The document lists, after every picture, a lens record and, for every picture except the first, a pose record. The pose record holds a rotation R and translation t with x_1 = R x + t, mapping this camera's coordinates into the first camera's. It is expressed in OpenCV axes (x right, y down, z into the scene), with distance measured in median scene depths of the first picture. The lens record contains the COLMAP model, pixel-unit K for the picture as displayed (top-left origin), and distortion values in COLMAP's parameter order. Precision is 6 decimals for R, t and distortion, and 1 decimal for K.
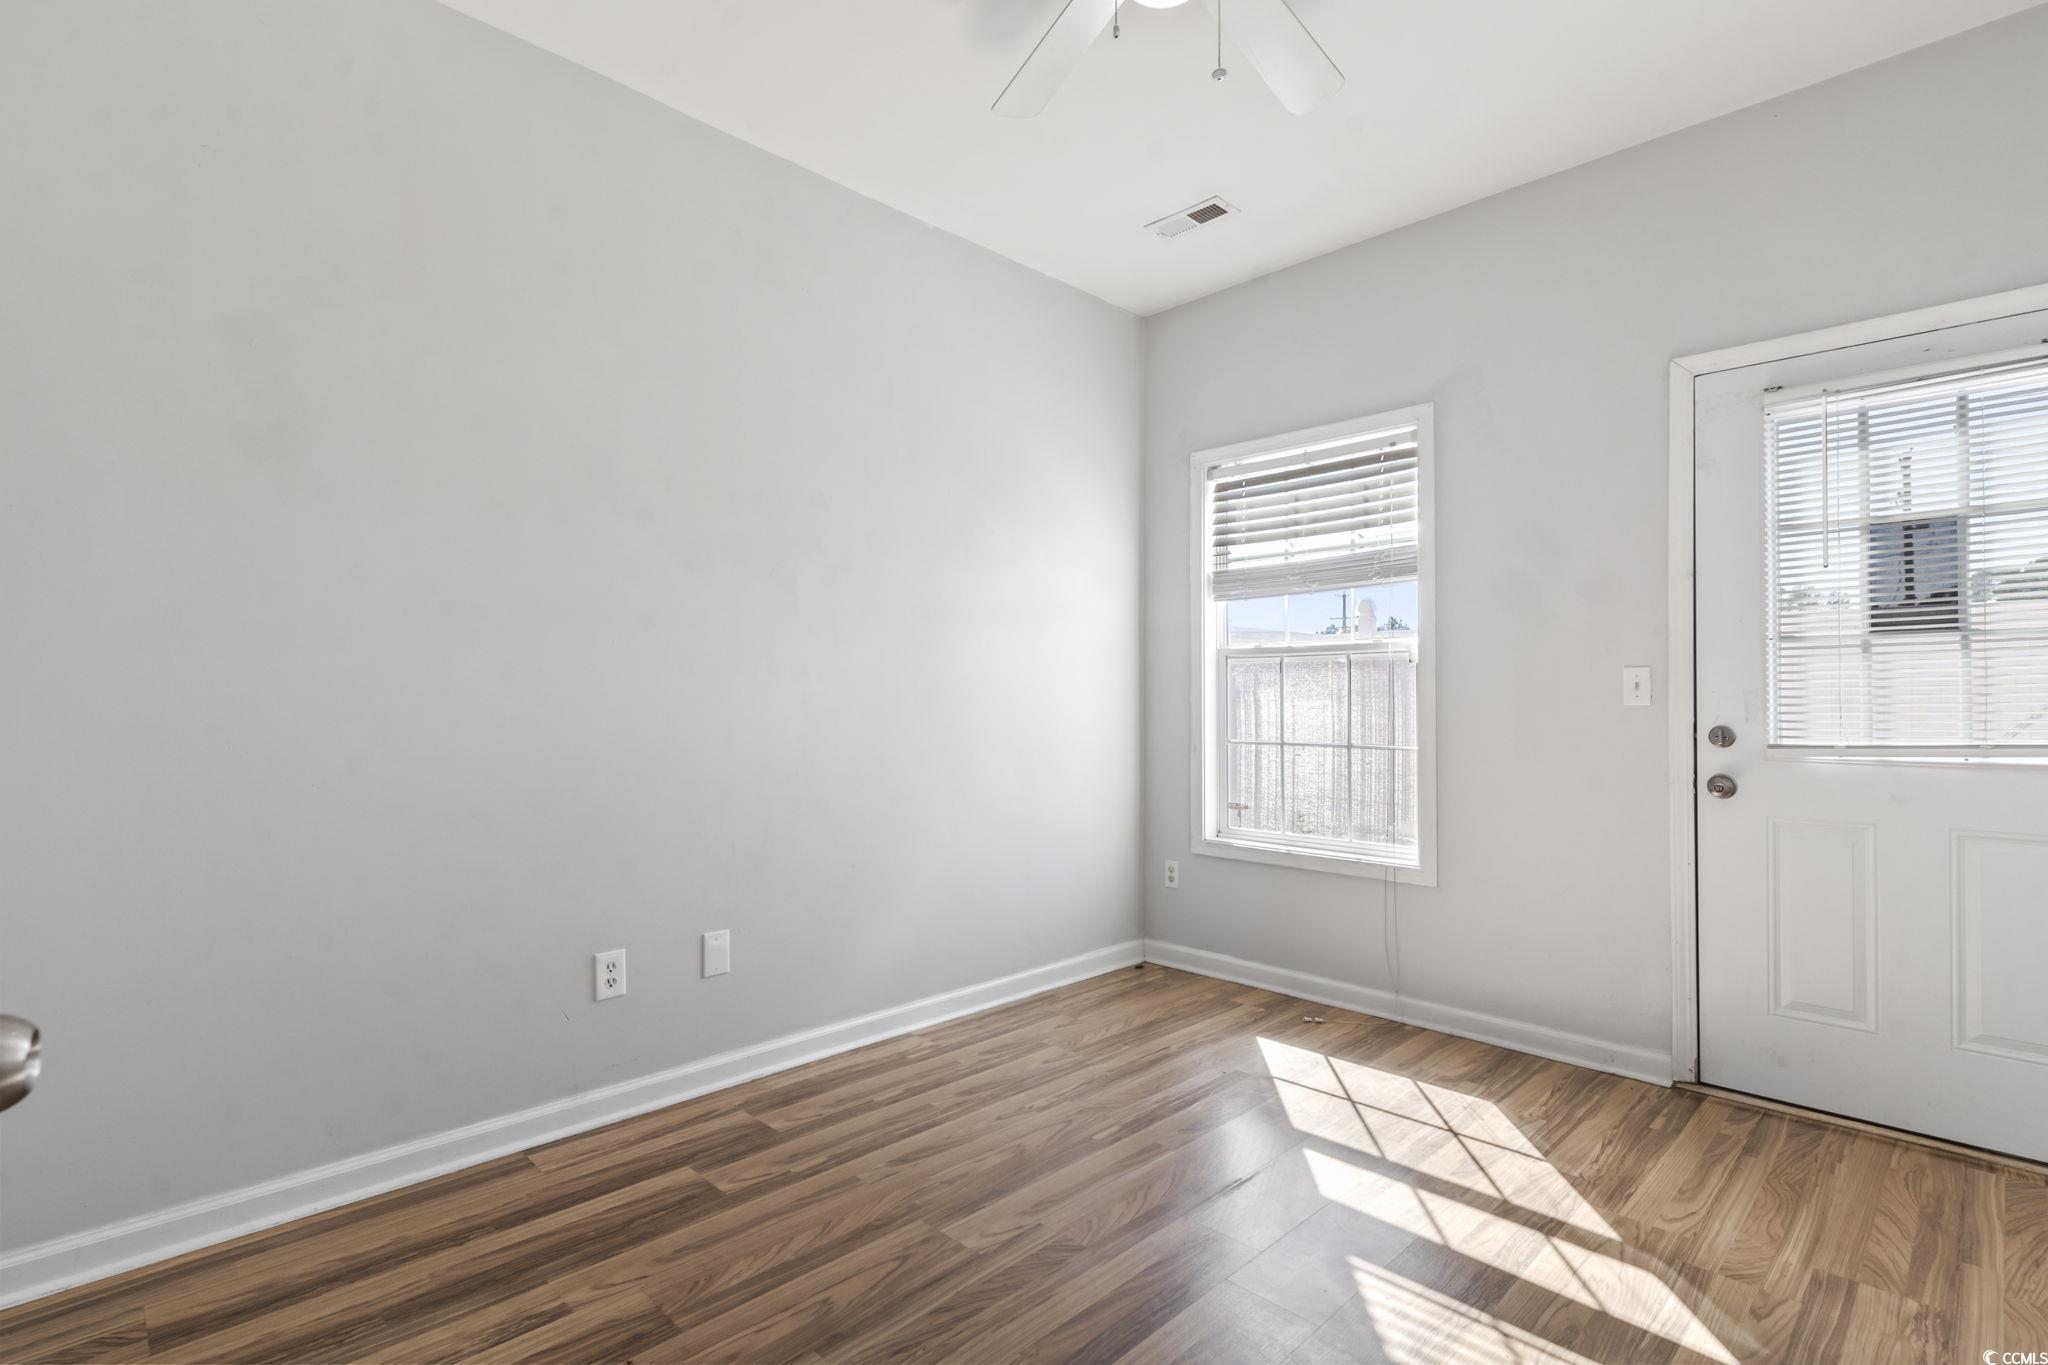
lens RADIAL K [[988.2, 0, 1010.4], [0, 988.2, 674.4], [0, 0, 1]] dist [-0.000676, -0.000181]
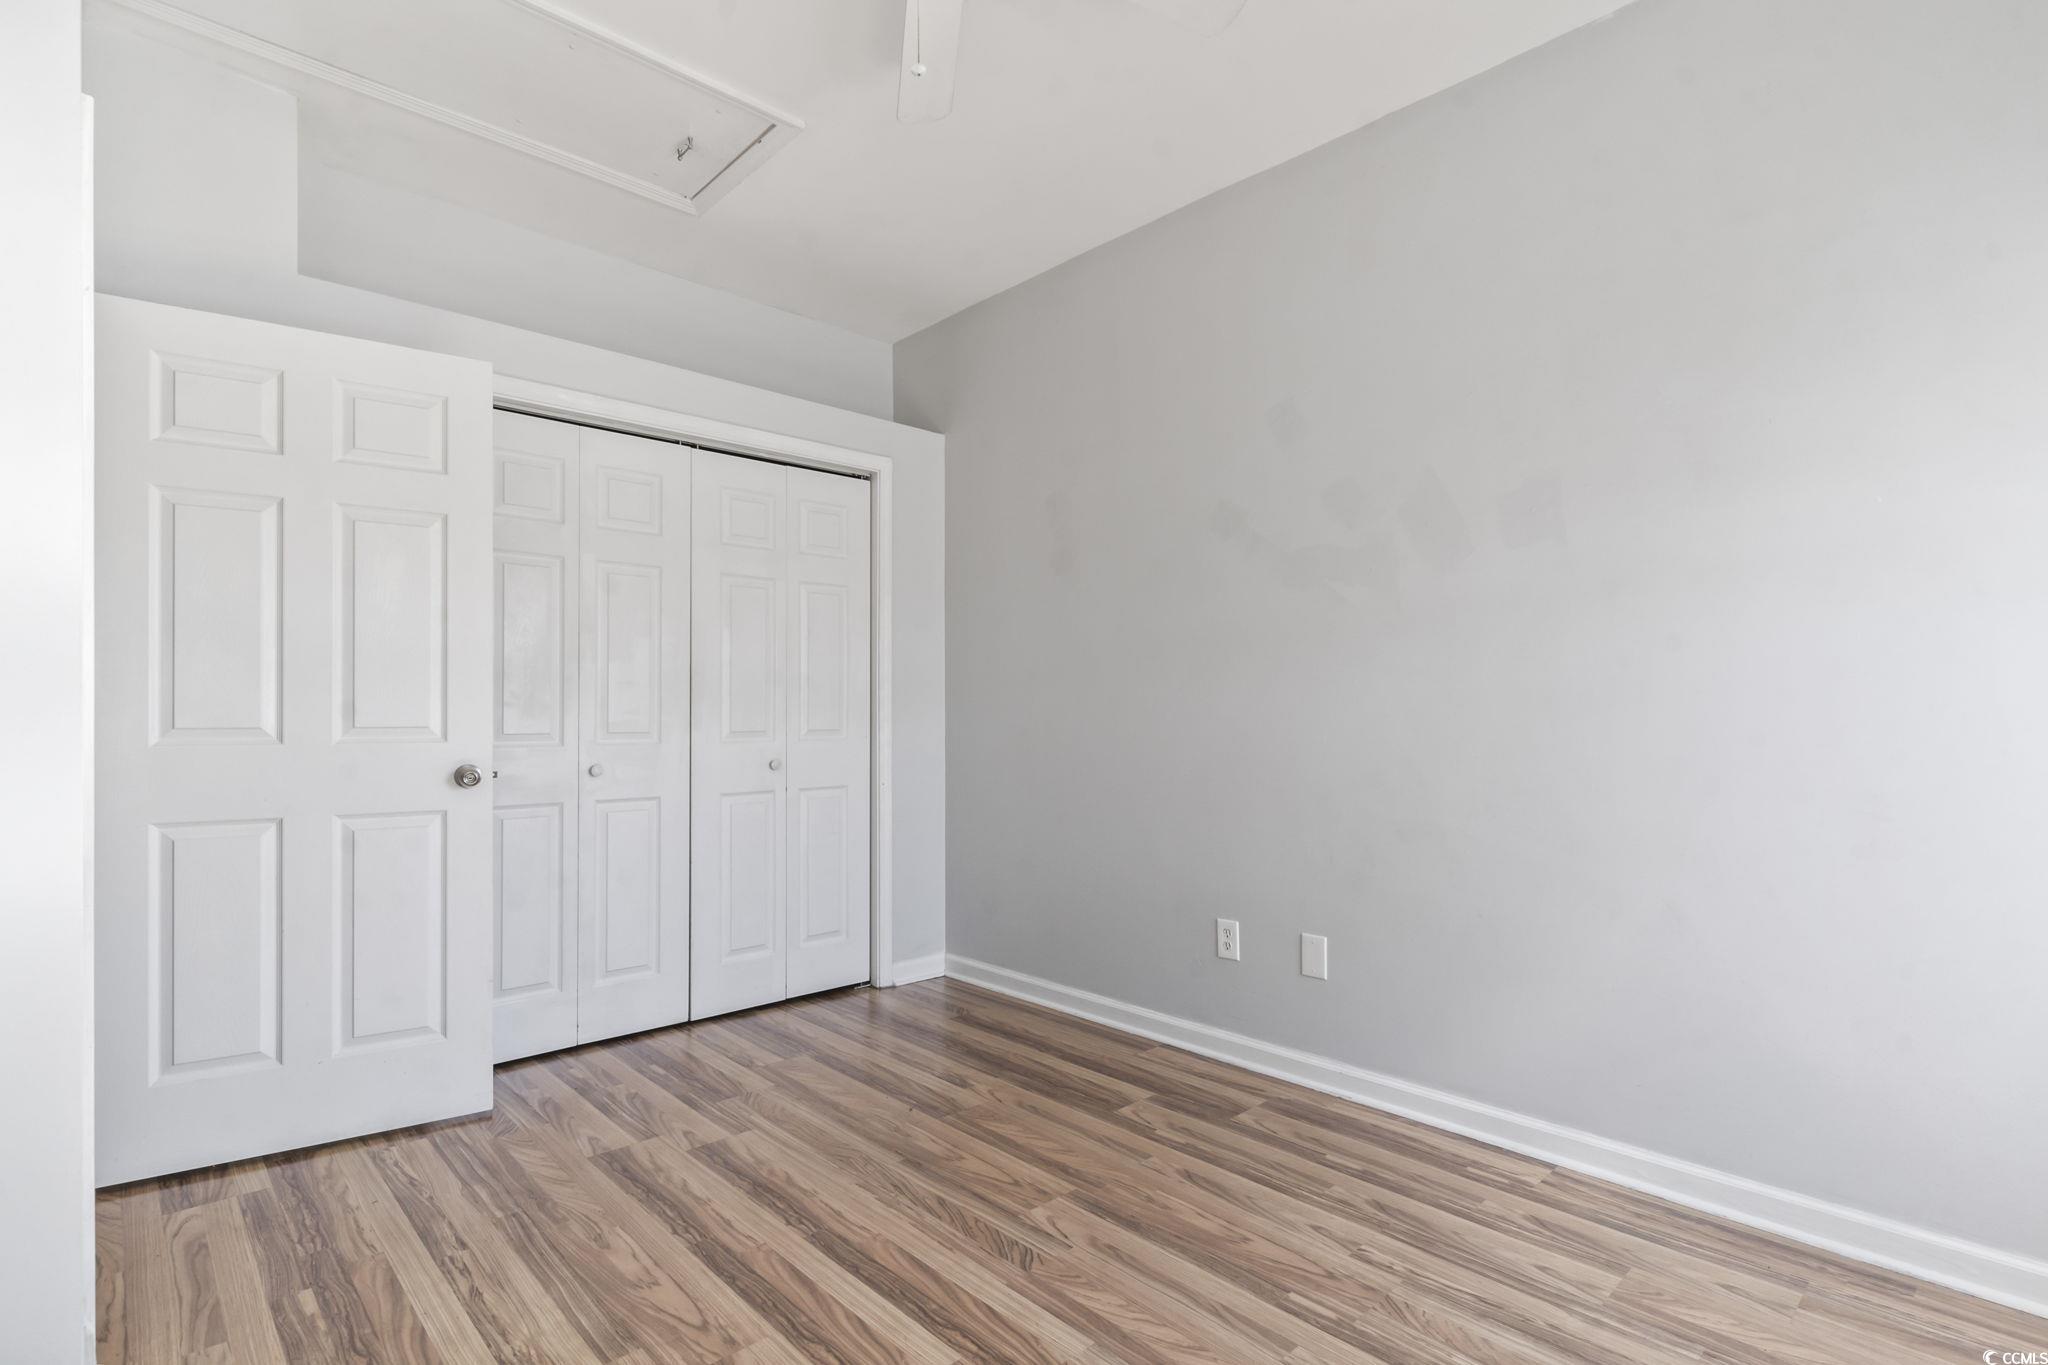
lens RADIAL K [[988.2, 0, 1010.4], [0, 988.2, 674.4], [0, 0, 1]] dist [-0.000676, -0.000181]
pose [[-0.030978, -0.031425, -0.999026, 0.840239], [0.027057, 0.999113, -0.032267, 0.012939], [0.999154, -0.028030, -0.030100, 0.799847]]
